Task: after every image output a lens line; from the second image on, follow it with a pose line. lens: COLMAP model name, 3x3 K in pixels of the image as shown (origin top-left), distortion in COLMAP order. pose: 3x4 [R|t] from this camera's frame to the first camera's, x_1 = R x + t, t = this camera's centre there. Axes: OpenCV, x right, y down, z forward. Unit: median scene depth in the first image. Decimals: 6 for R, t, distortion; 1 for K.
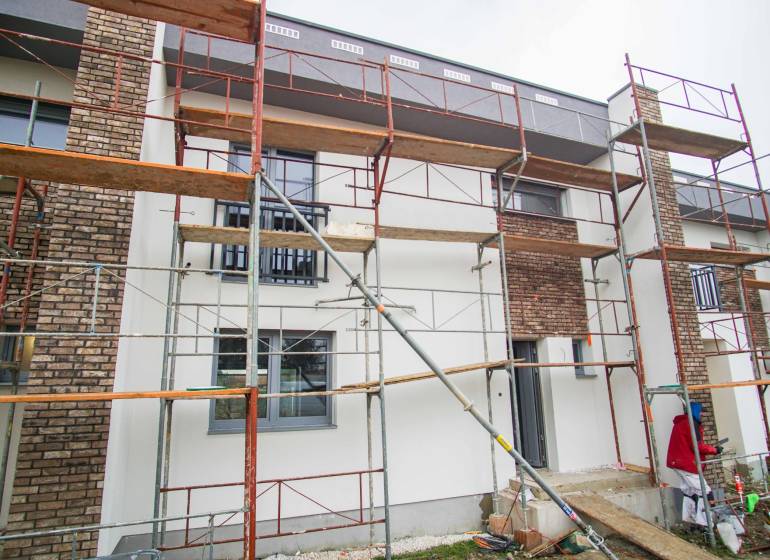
lens RADIAL K [[451.9, 0, 385.0], [0, 451.9, 280.0], [0, 0, 1]] dist [-0.031004, 0.002177]
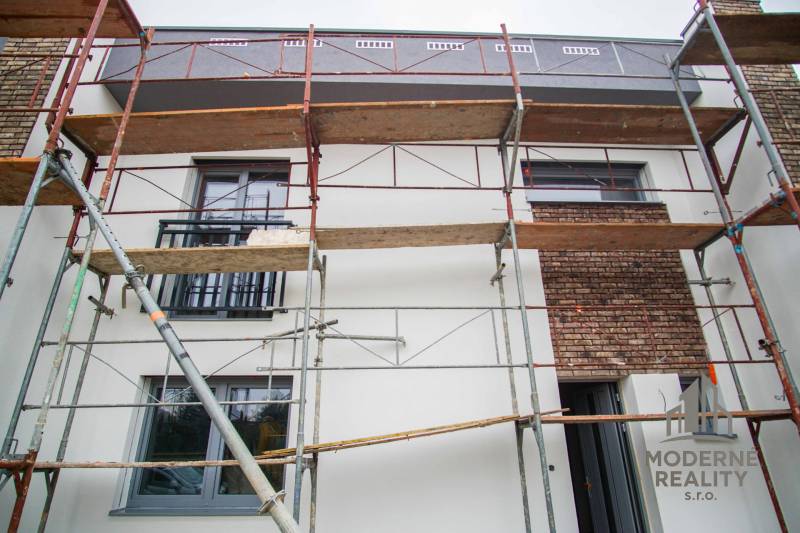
lens RADIAL K [[425.8, 0, 400.7], [0, 425.8, 268.2], [0, 0, 1]] dist [-0.036045, 0.010276]
pose [[0.943807, -0.121922, -0.307187, 0.318974], [0.068569, 0.981480, -0.178874, 0.079790], [0.323306, 0.147759, 0.934687, 0.383851]]
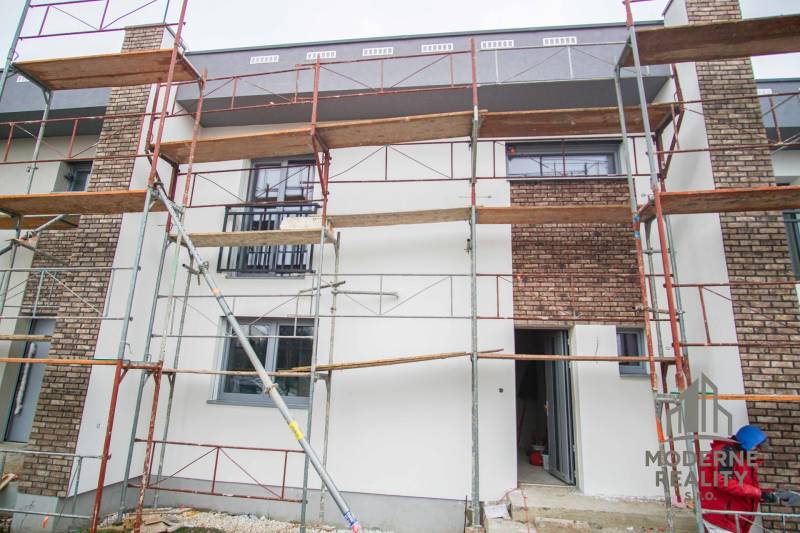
lens RADIAL K [[425.8, 0, 400.7], [0, 425.8, 268.2], [0, 0, 1]] dist [-0.036045, 0.010276]
pose [[0.874893, -0.067077, -0.479650, 0.580529], [0.056321, 0.997734, -0.036798, 0.044903], [0.481031, 0.005180, 0.876688, 0.218455]]
